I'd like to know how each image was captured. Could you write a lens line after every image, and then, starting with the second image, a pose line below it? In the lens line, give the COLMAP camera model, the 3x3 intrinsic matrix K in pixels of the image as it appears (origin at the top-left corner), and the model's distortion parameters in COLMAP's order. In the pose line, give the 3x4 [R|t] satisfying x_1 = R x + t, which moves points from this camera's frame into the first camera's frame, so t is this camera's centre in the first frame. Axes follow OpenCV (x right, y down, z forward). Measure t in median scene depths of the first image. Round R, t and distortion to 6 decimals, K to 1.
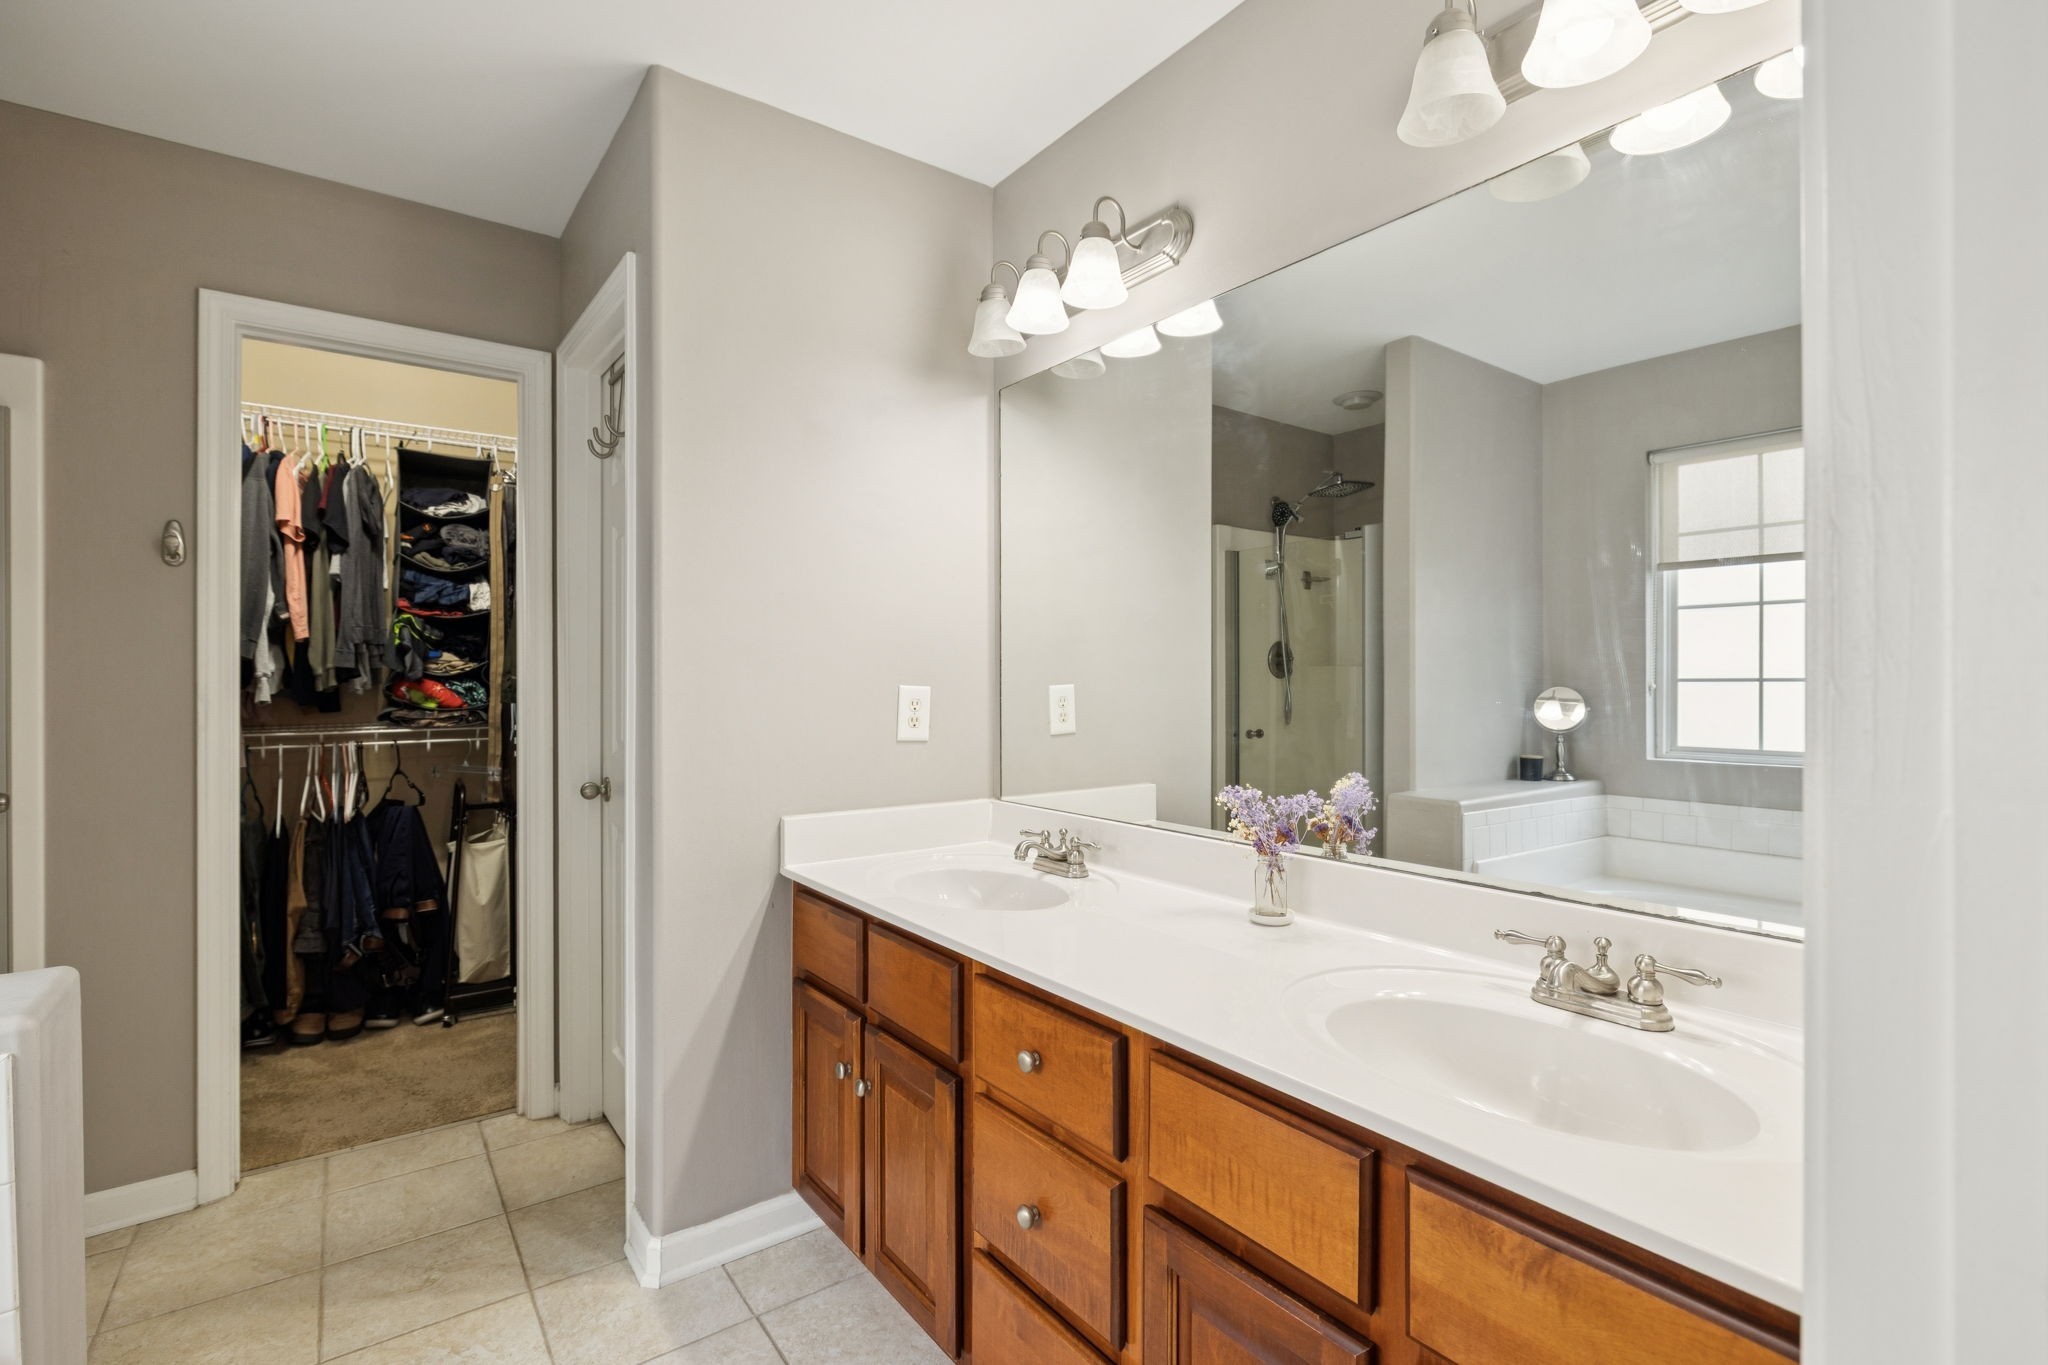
lens RADIAL K [[960.0, 0, 1019.7], [0, 960.0, 681.9], [0, 0, 1]] dist [-0.002876, 0.004110]
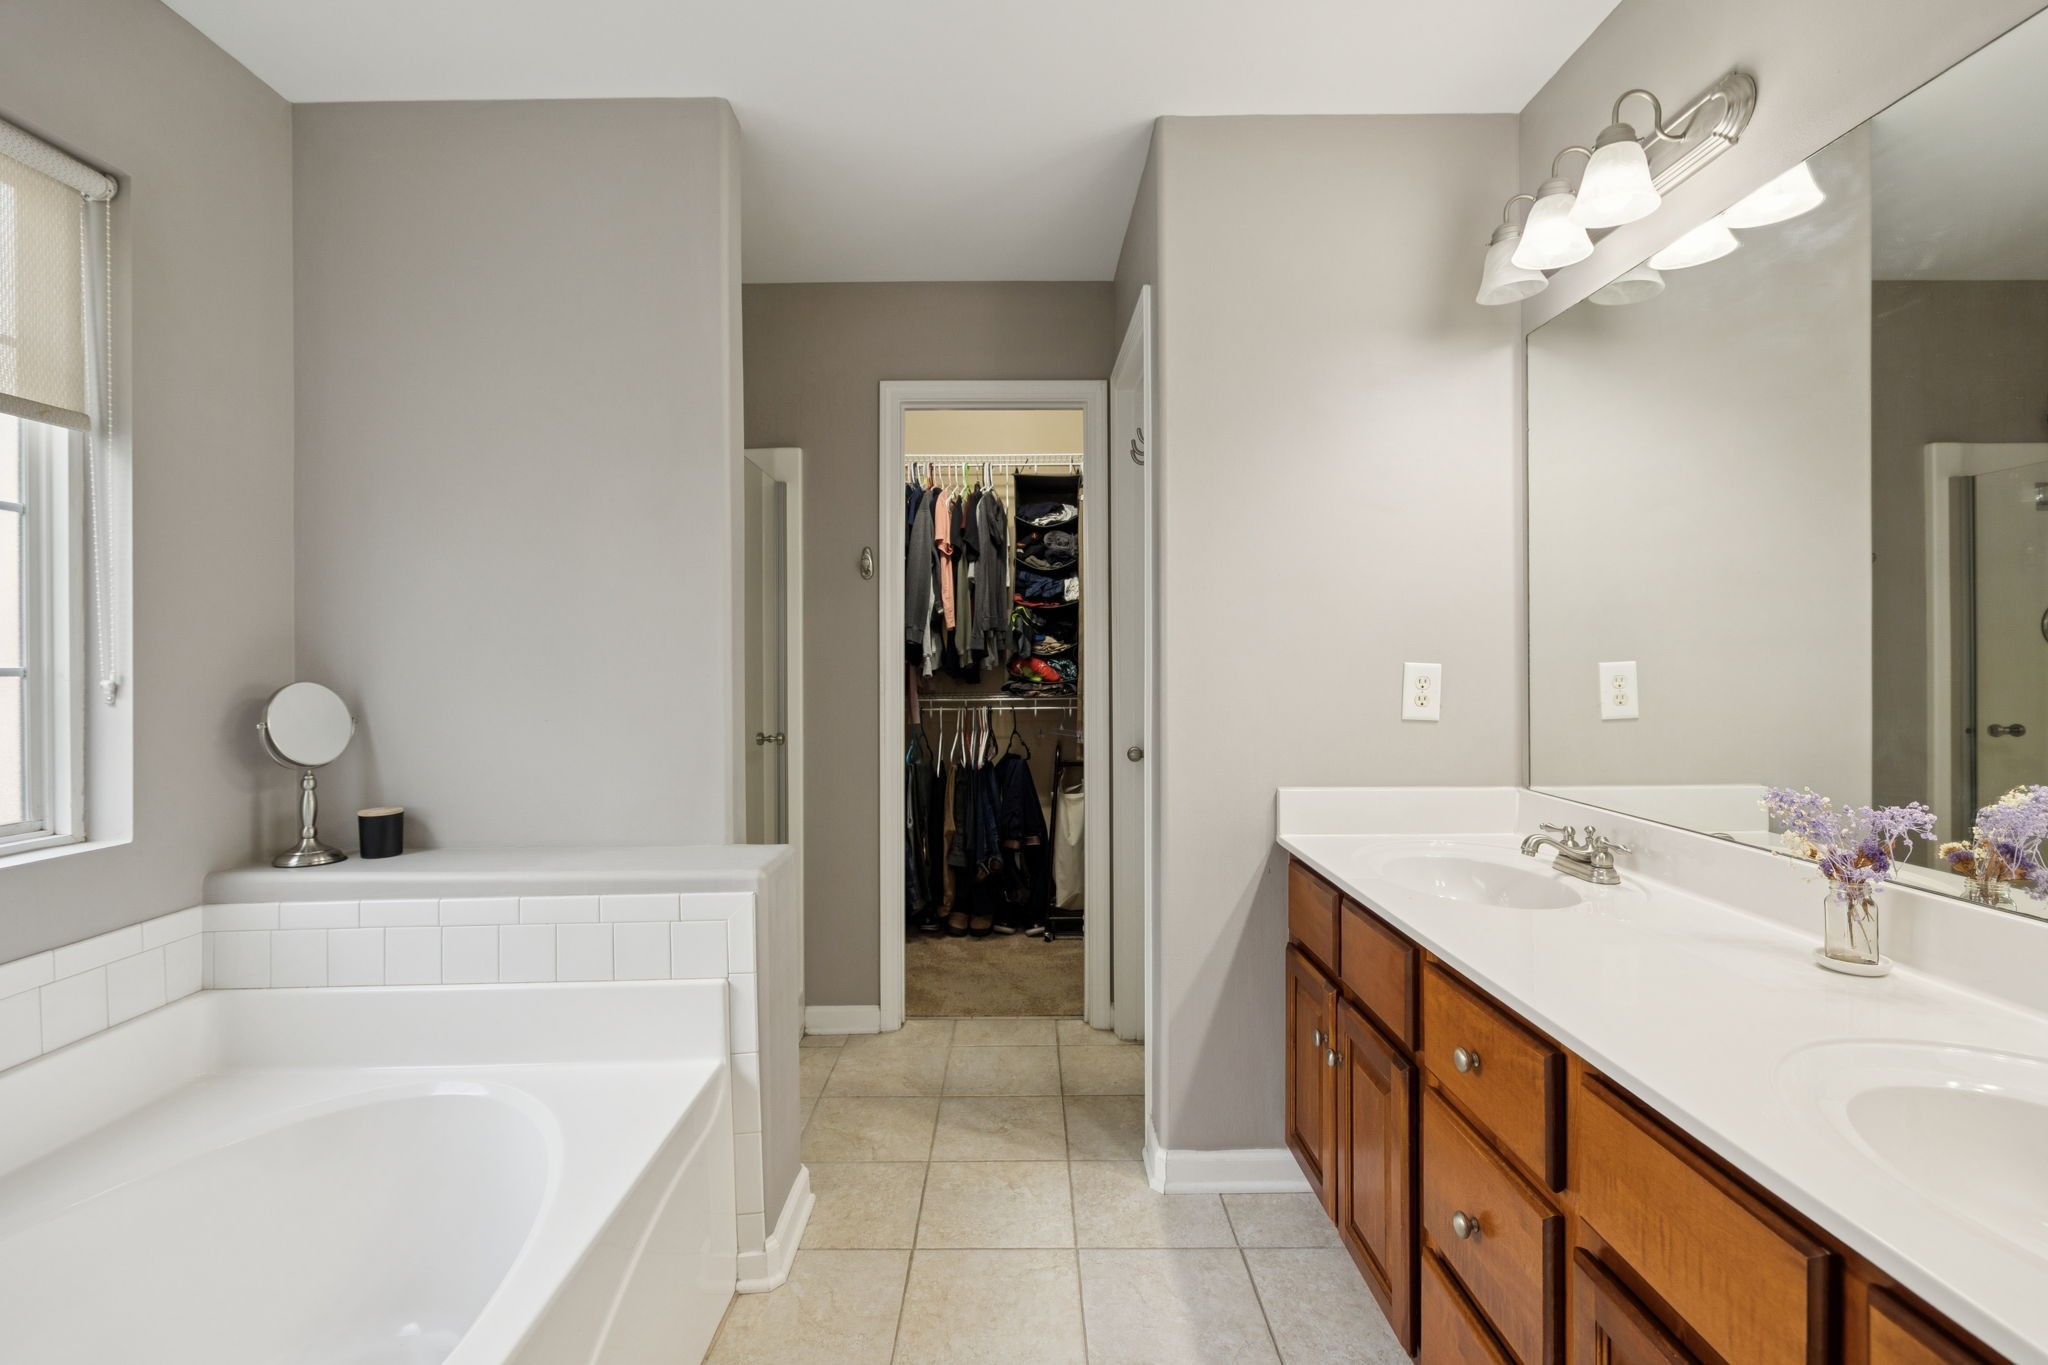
lens RADIAL K [[960.3, 0, 1017.2], [0, 960.3, 660.2], [0, 0, 1]] dist [0.000268, 0.000615]
pose [[0.803761, -0.002662, -0.594946, 0.131799], [0.002811, 0.999996, -0.000676, 0.000780], [0.594945, -0.001129, 0.803766, -0.012062]]
